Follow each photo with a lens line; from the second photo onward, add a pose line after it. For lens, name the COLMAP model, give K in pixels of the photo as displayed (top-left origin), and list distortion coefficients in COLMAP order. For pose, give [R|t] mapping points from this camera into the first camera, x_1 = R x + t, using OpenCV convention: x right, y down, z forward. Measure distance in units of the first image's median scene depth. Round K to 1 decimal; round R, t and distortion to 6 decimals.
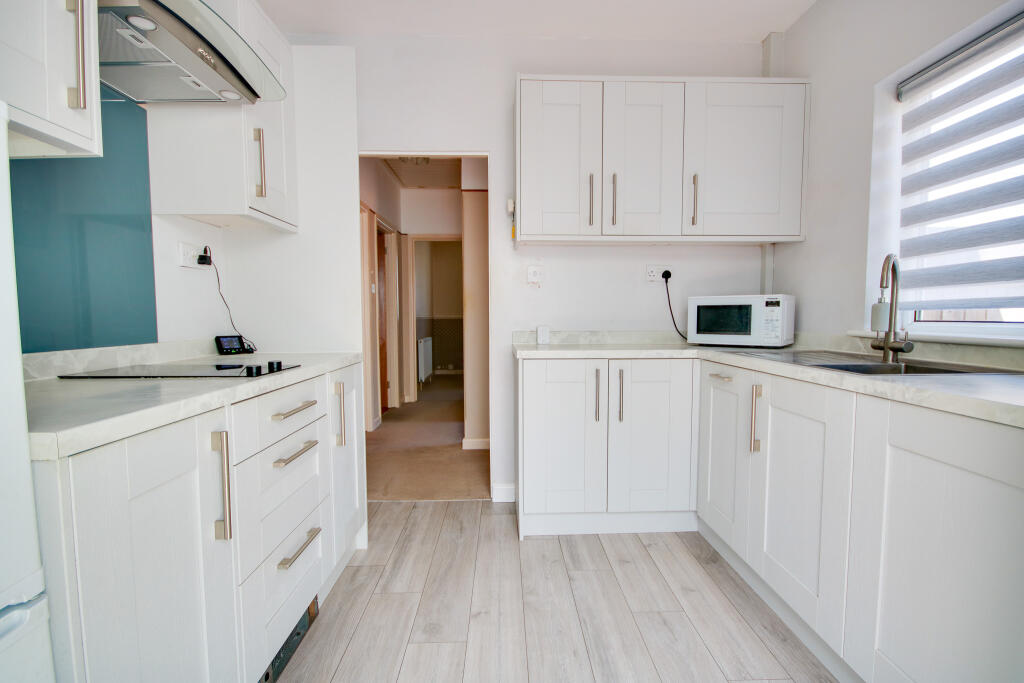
lens RADIAL K [[474.5, 0, 521.4], [0, 474.5, 348.0], [0, 0, 1]] dist [-0.003118, -0.004540]
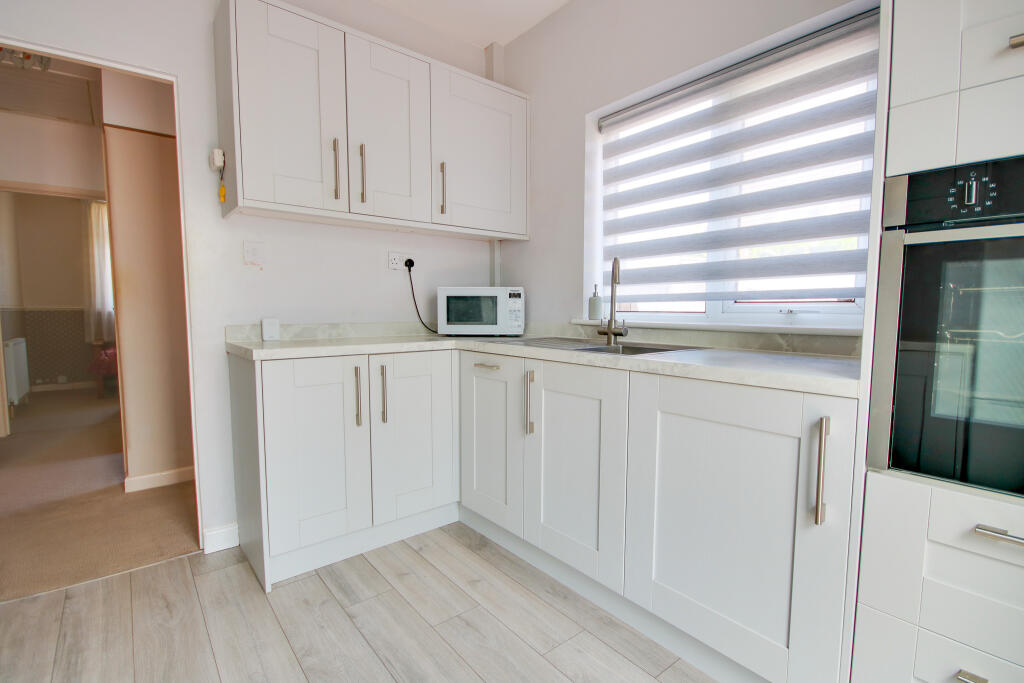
lens RADIAL K [[474.5, 0, 520.9], [0, 474.5, 348.7], [0, 0, 1]] dist [-0.003118, -0.004540]
pose [[0.791042, -0.046803, 0.609969, -0.134425], [0.036256, 0.998903, 0.029627, -0.003618], [-0.610686, -0.001321, 0.791872, 0.132812]]
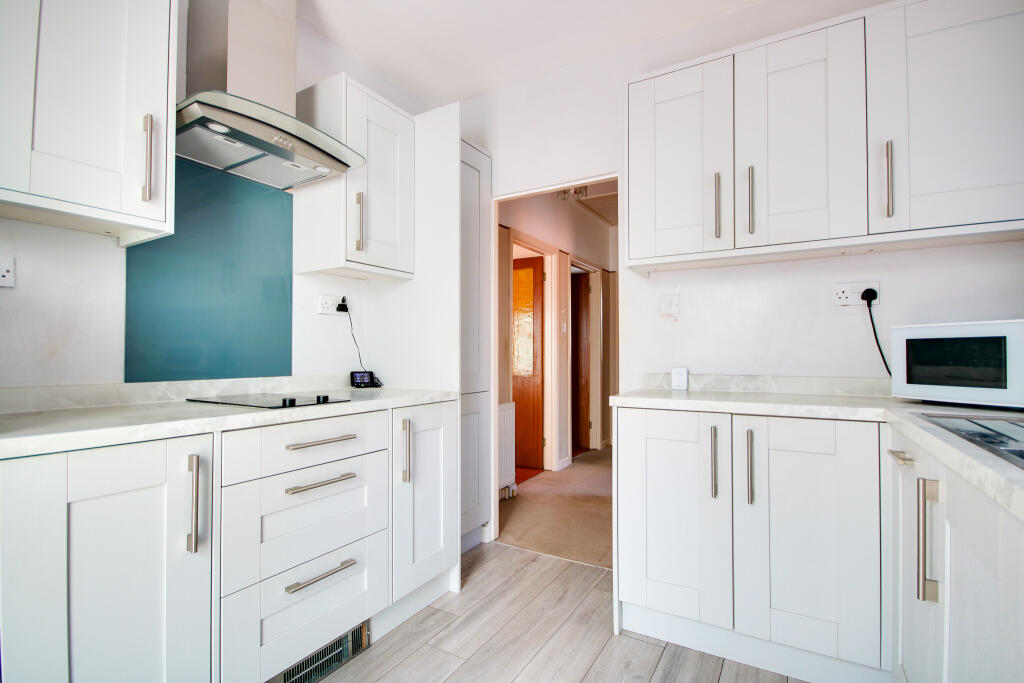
lens RADIAL K [[474.5, 0, 525.5], [0, 474.5, 347.4], [0, 0, 1]] dist [-0.003118, -0.004540]
pose [[0.843922, -0.006710, -0.536424, 0.318948], [-0.037905, 0.996677, -0.072101, -0.014731], [0.535126, 0.081180, 0.840863, 0.215161]]
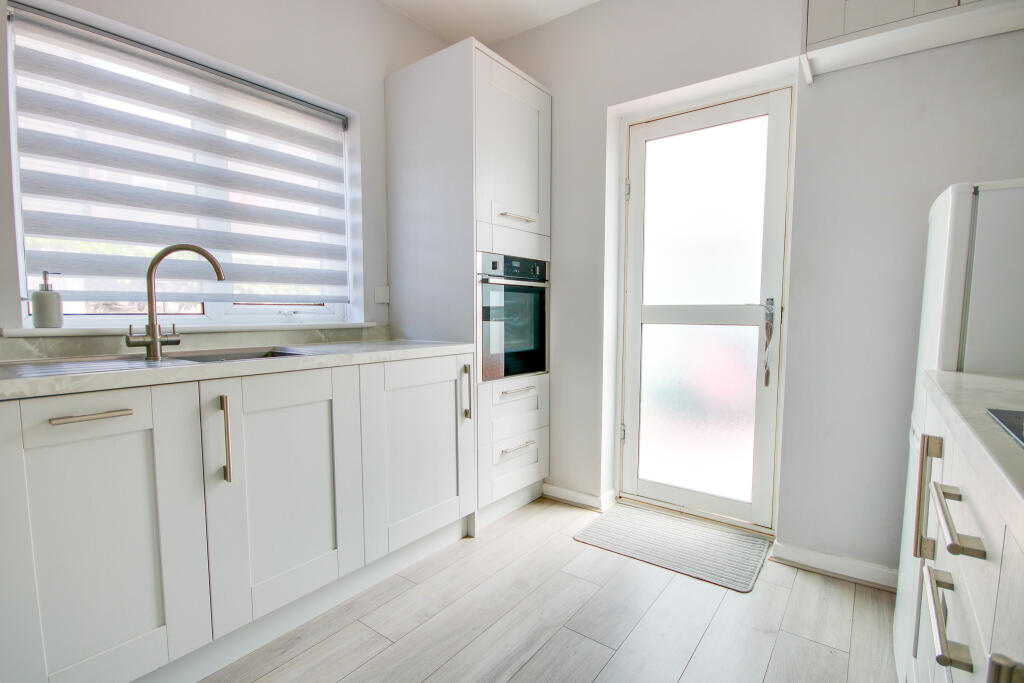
lens RADIAL K [[474.5, 0, 513.2], [0, 474.5, 347.3], [0, 0, 1]] dist [-0.003118, -0.004540]
pose [[-0.775748, -0.042589, 0.629604, -0.281880], [0.045816, 0.991286, 0.123506, -0.058933], [-0.629378, 0.124655, -0.767036, 1.028561]]
